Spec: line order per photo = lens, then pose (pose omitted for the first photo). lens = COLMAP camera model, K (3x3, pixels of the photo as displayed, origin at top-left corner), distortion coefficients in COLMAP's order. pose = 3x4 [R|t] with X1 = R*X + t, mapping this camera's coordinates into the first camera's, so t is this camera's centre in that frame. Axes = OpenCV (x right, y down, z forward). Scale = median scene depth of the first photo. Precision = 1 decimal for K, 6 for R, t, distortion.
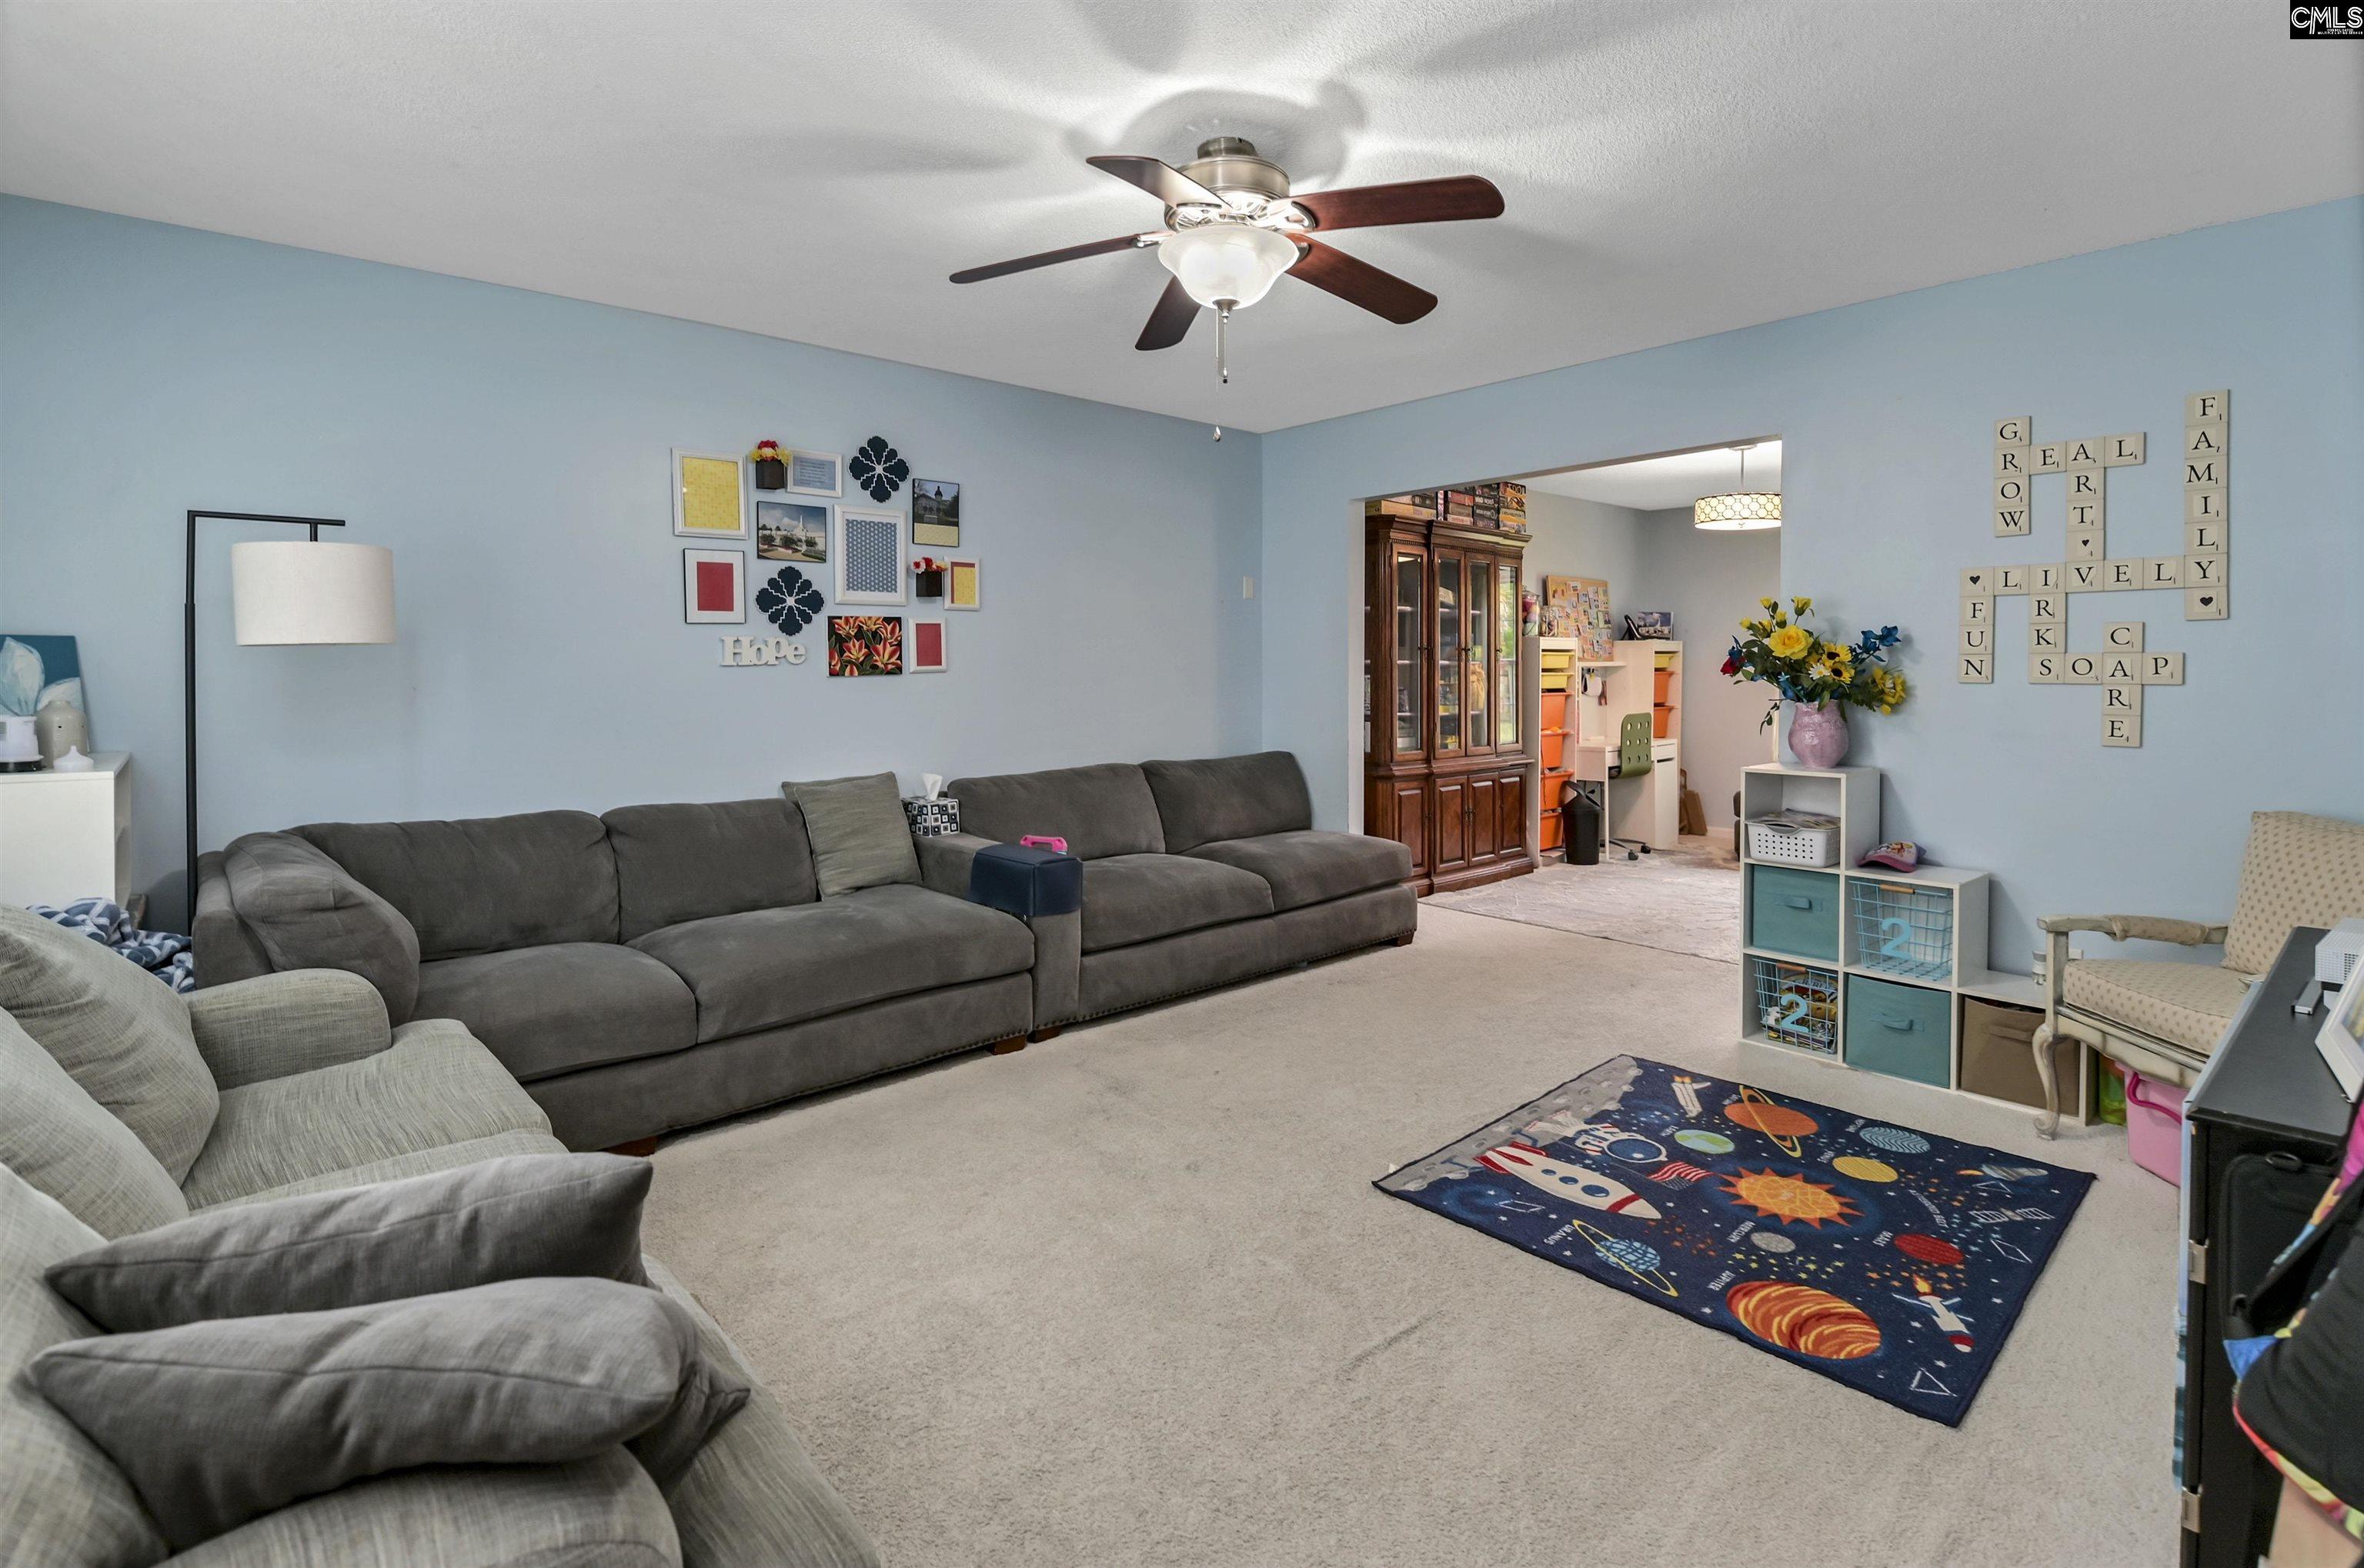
lens RADIAL K [[1115.7, 0, 1178.9], [0, 1115.7, 680.4], [0, 0, 1]] dist [0.001218, -0.019170]
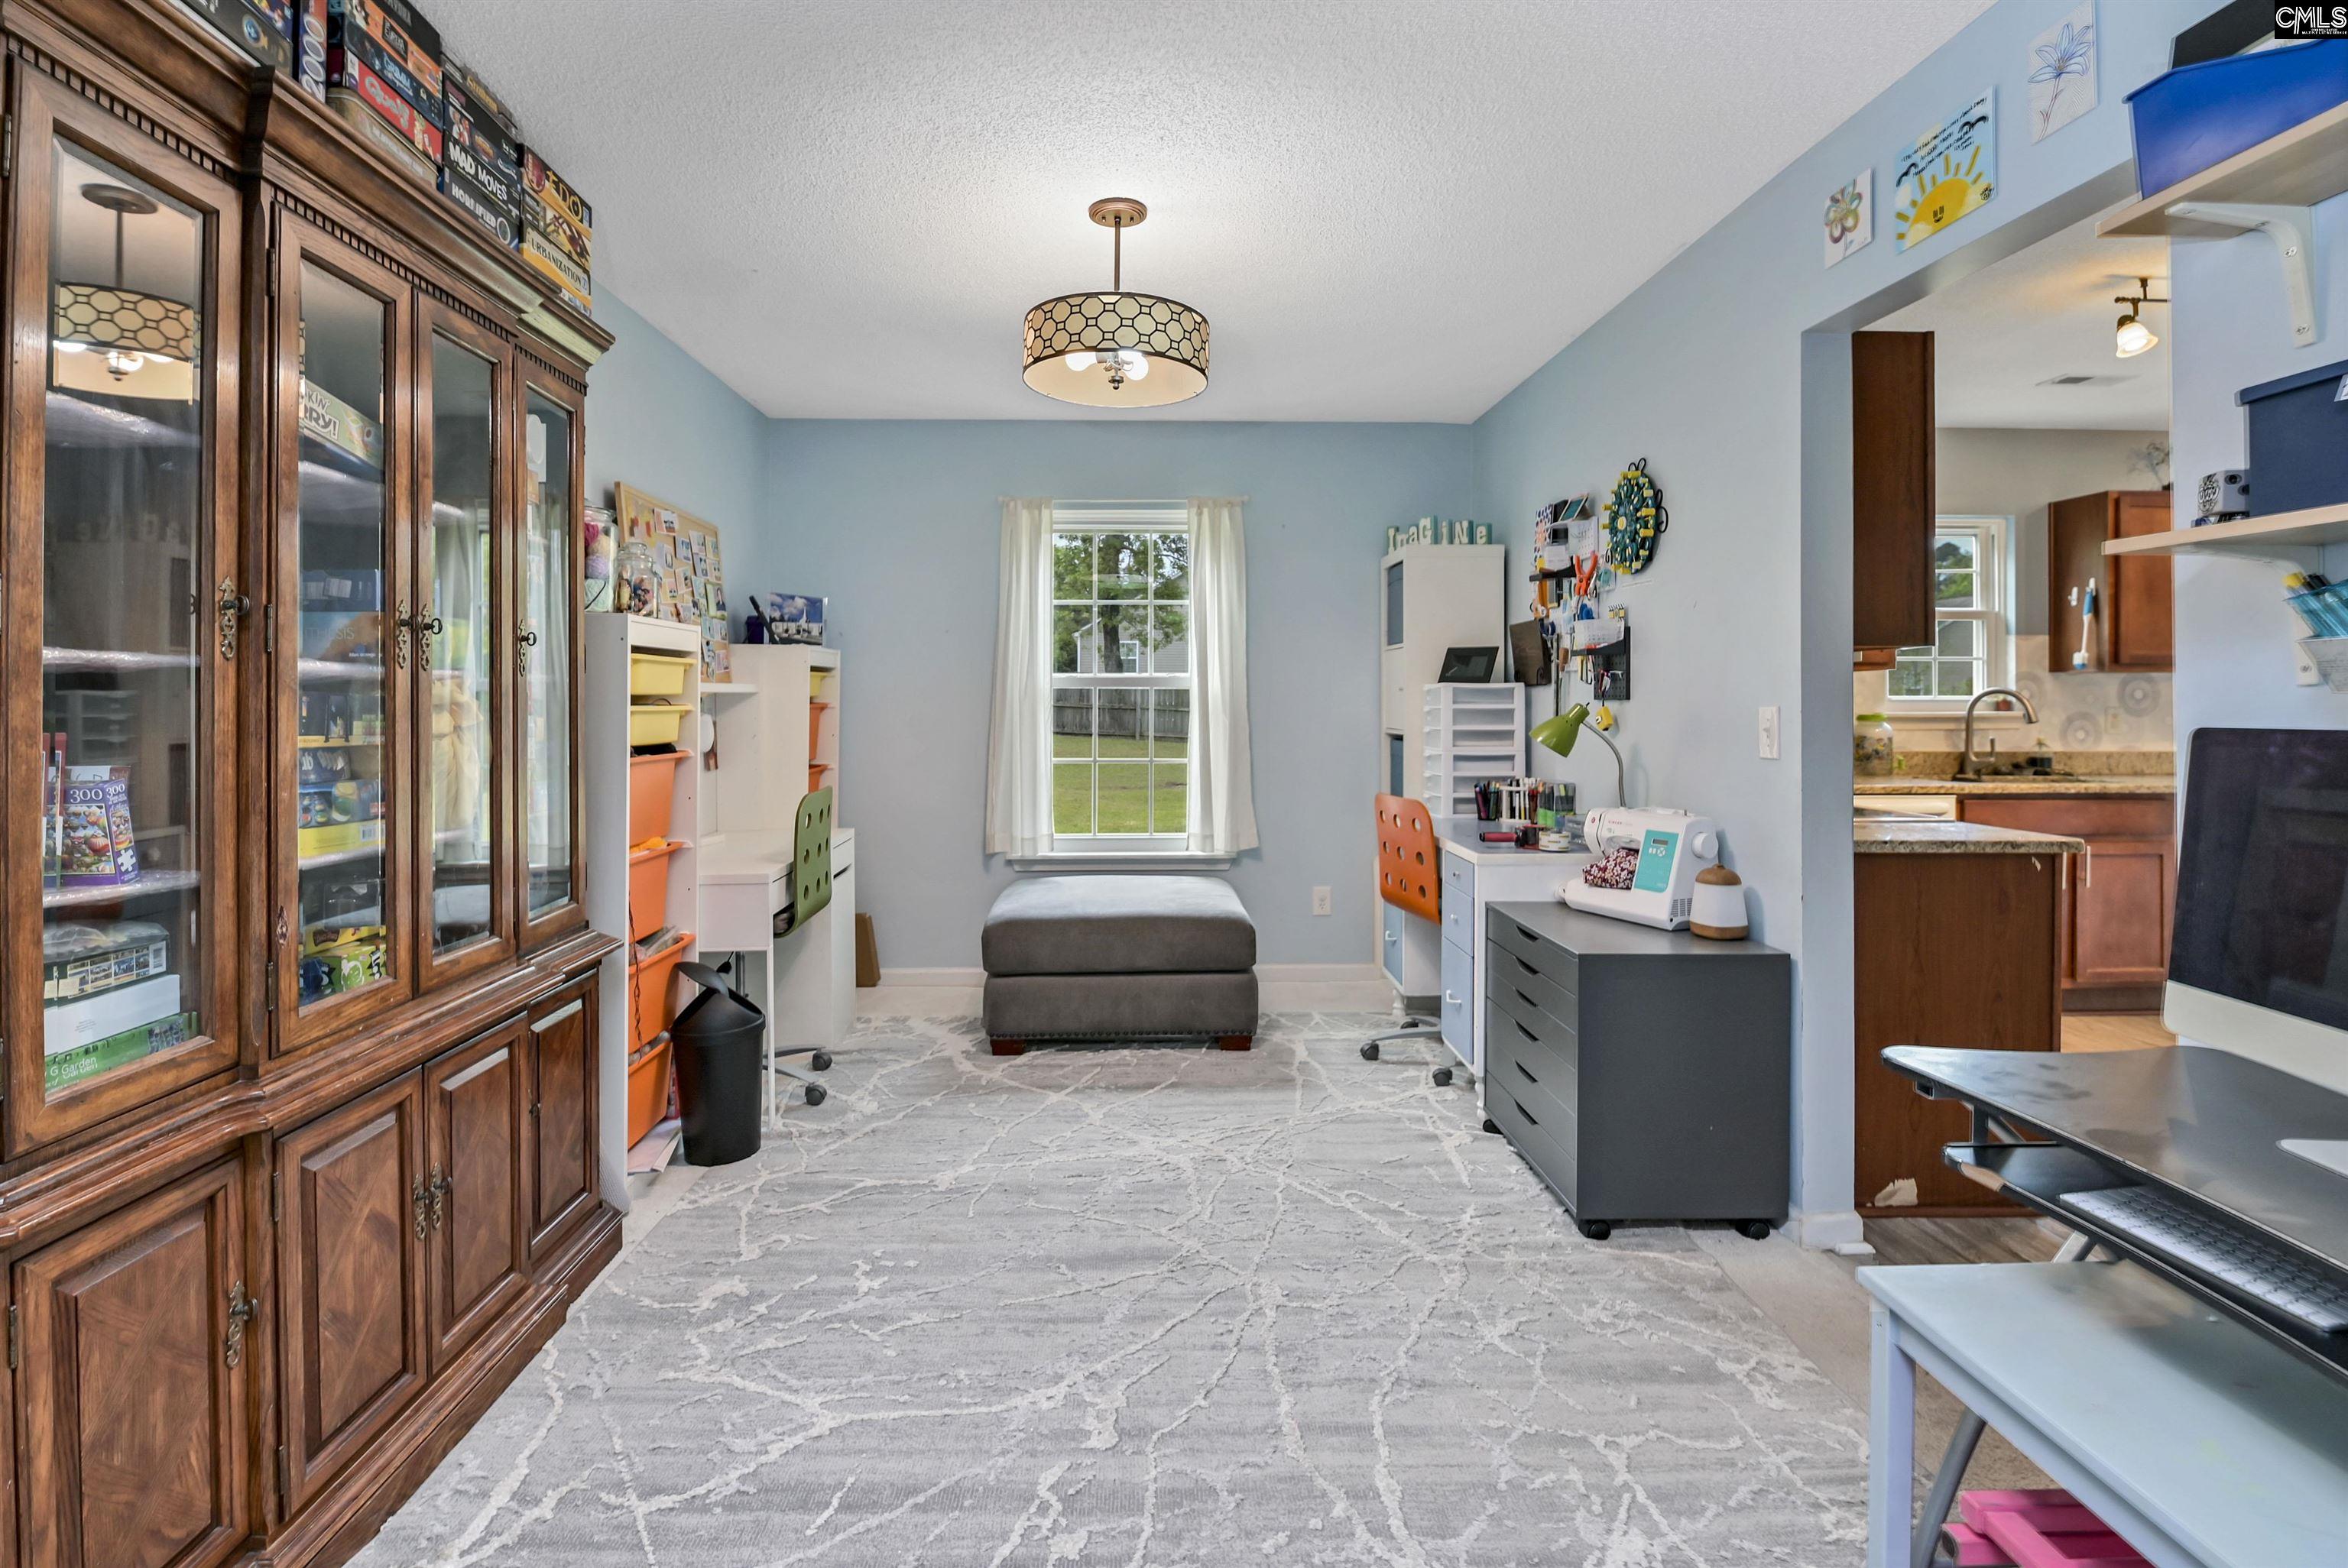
lens RADIAL K [[1098.7, 0, 1155.8], [0, 1098.7, 710.4], [0, 0, 1]] dist [0.001146, -0.008938]
pose [[0.645324, -0.002526, 0.763905, 0.361601], [0.004112, 0.999992, -0.000167, -0.010473], [-0.763898, 0.003248, 0.645329, 1.477482]]
